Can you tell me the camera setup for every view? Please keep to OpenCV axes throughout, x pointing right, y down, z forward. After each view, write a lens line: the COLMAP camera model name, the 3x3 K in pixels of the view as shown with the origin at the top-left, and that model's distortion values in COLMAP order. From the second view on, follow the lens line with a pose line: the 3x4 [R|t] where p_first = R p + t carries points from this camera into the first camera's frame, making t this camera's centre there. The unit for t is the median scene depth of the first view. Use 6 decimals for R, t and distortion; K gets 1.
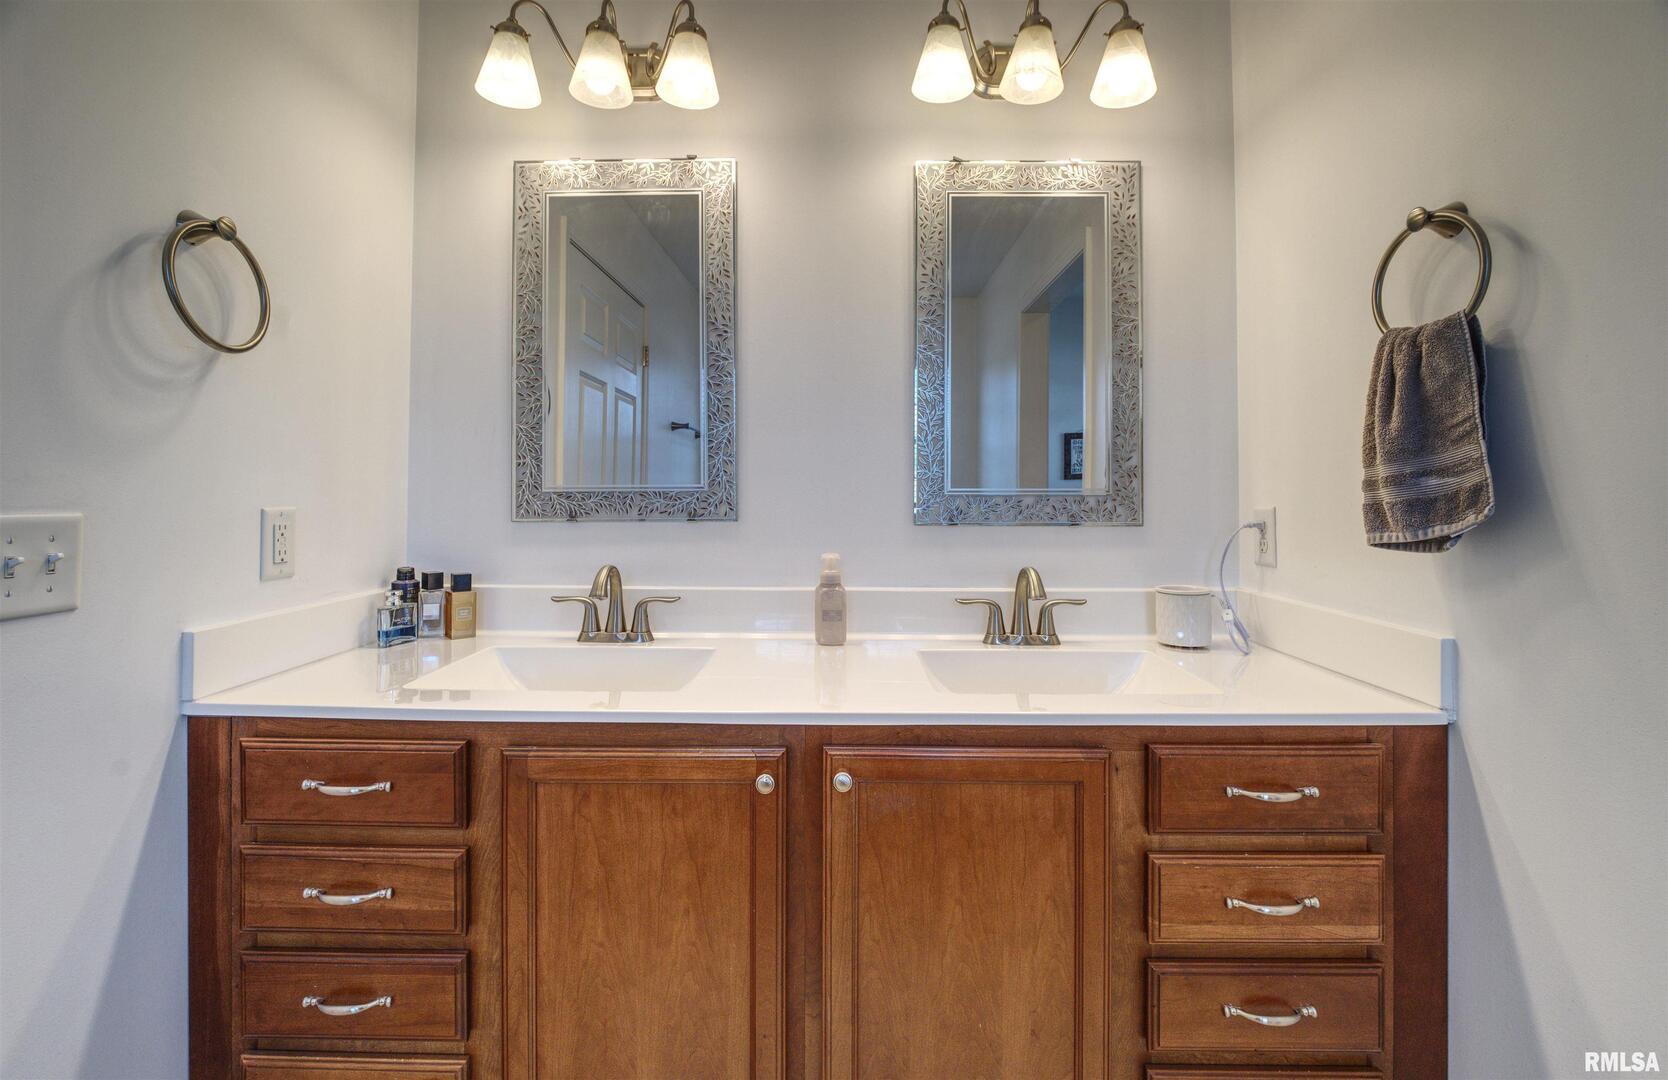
lens RADIAL K [[736.0, 0, 833.9], [0, 736.0, 475.1], [0, 0, 1]] dist [-0.015961, -0.000561]
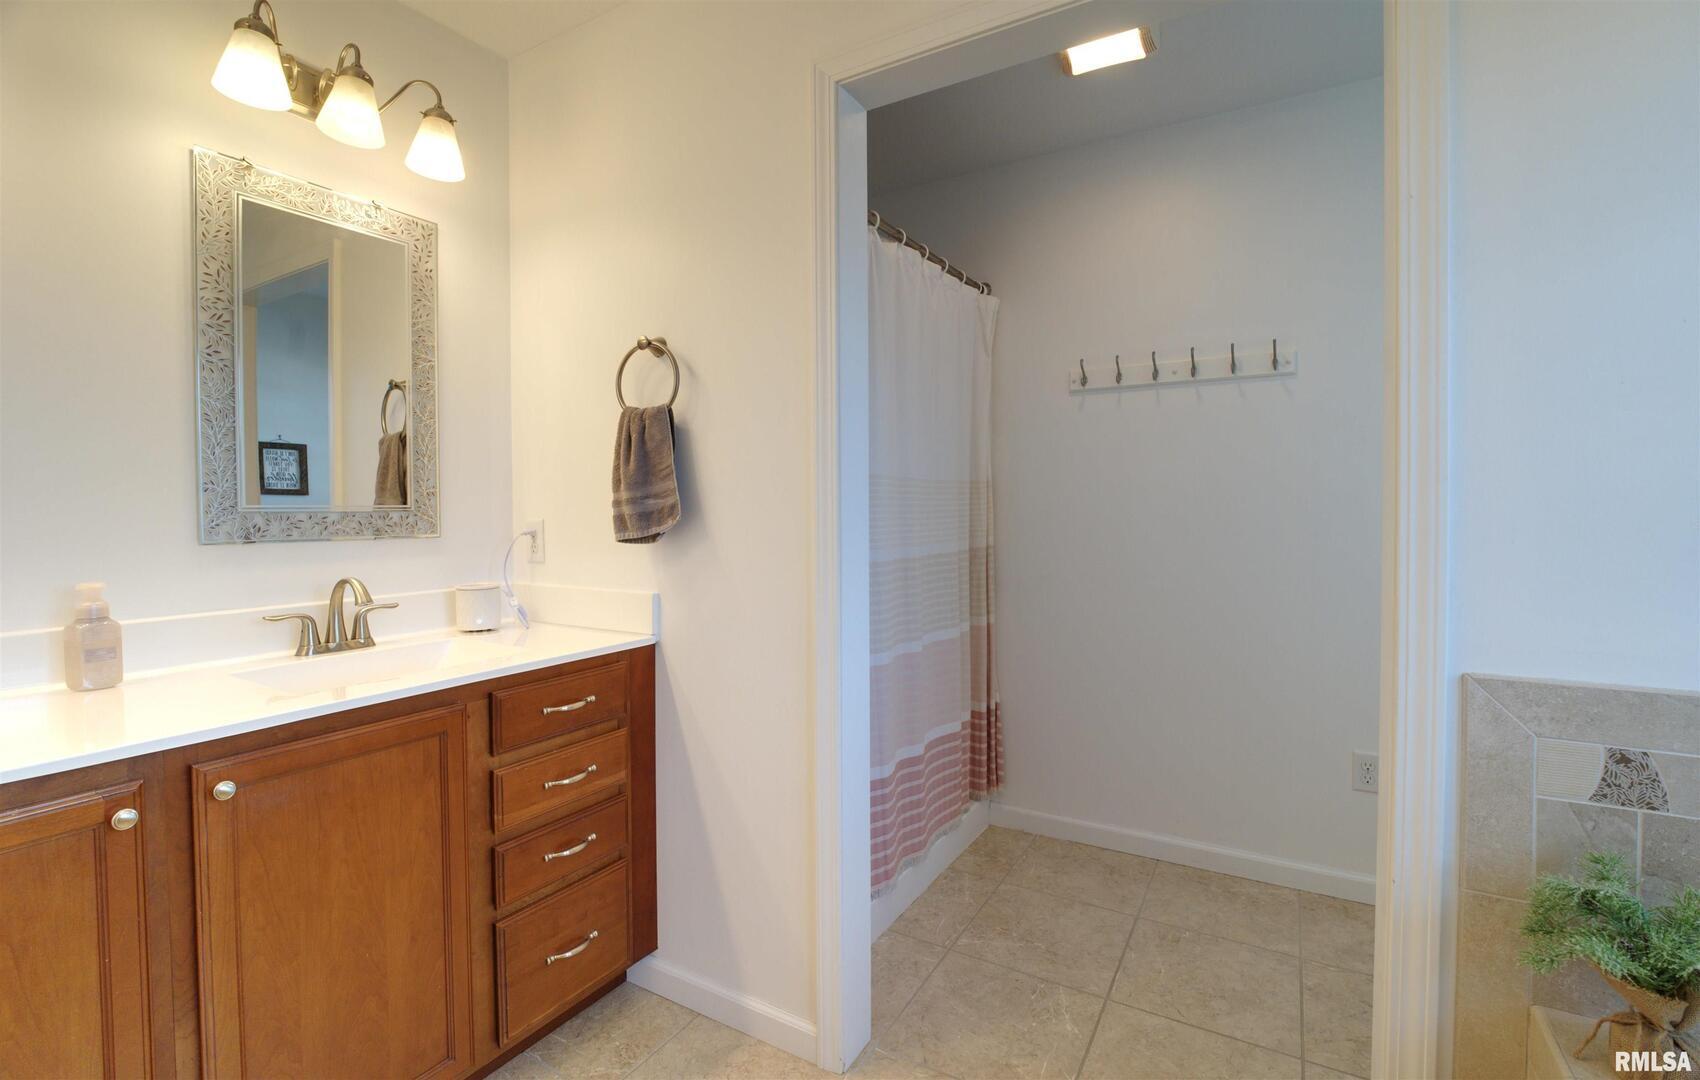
lens RADIAL K [[733.8, 0, 850.0], [0, 733.8, 540.0], [0, 0, 1]] dist [-0.014889, -0.000152]
pose [[0.505117, -0.042021, 0.862028, -0.392874], [-0.016914, 0.998140, 0.058567, -0.009020], [-0.862885, -0.044163, 0.503466, -0.251747]]
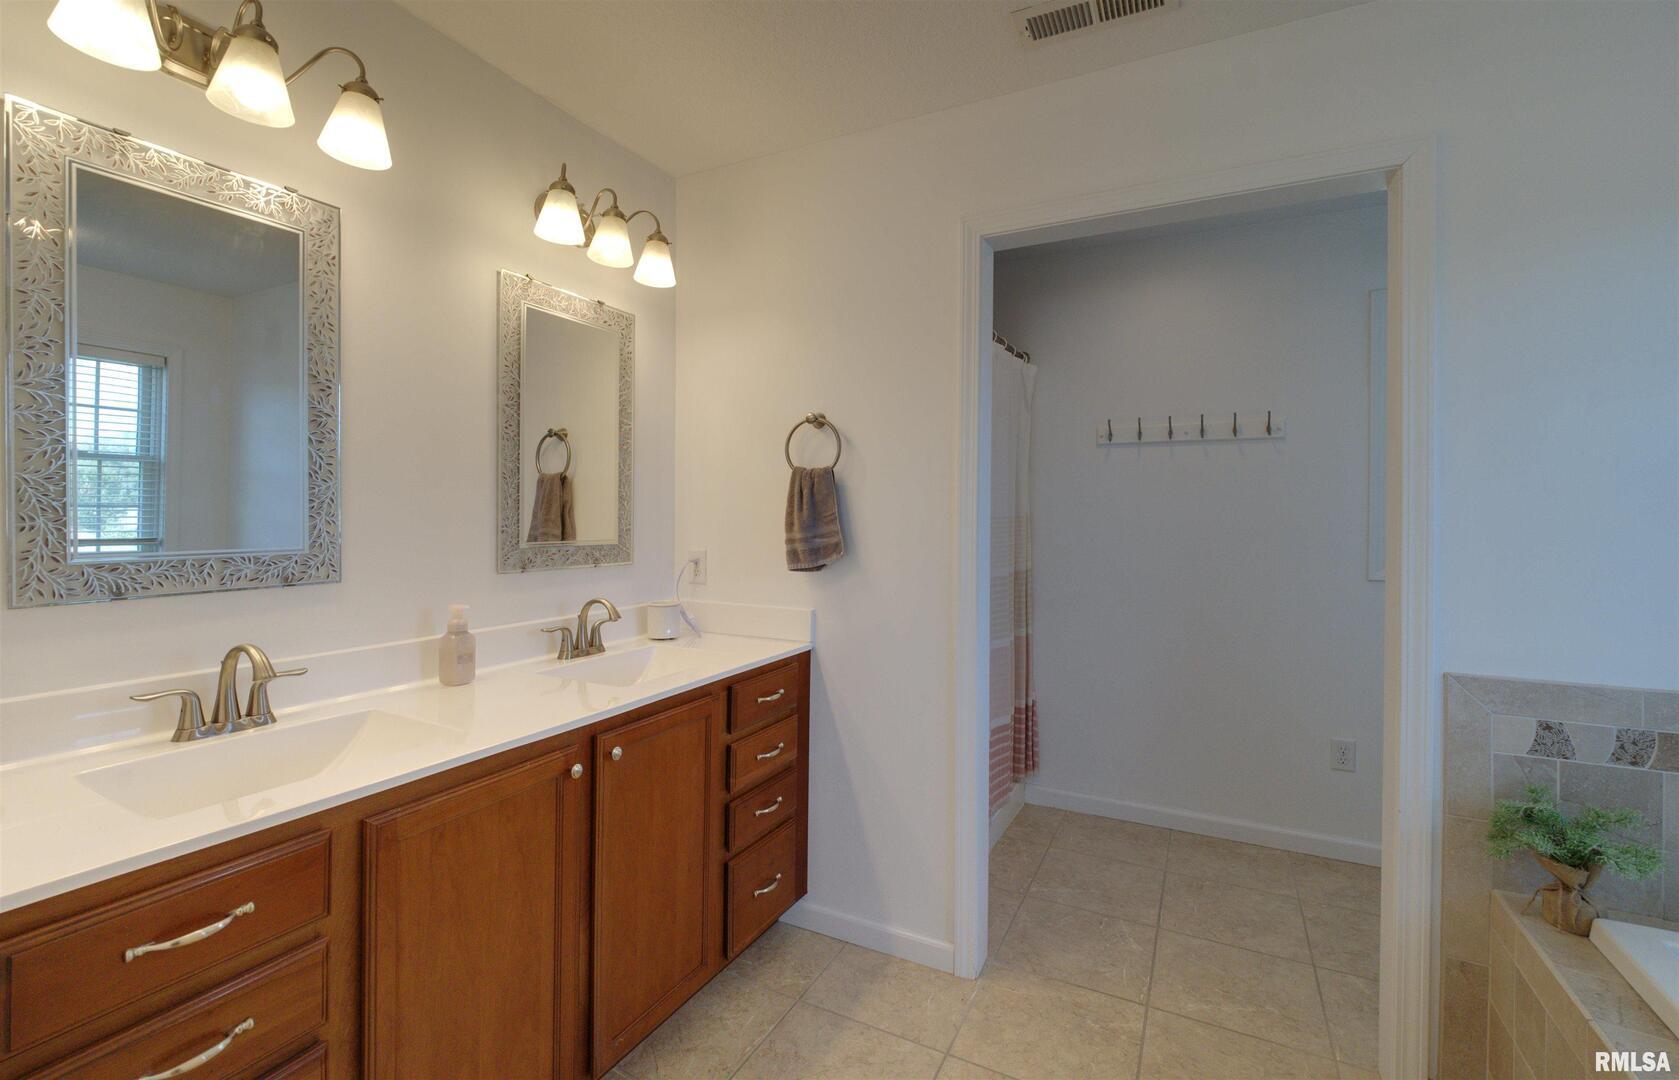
lens RADIAL K [[734.2, 0, 809.0], [0, 734.2, 531.3], [0, 0, 1]] dist [0.000312, -0.006089]
pose [[0.466795, -0.019820, 0.884143, -1.068886], [-0.029718, 0.998833, 0.038082, -0.094200], [-0.883866, -0.044052, 0.465661, -0.015206]]
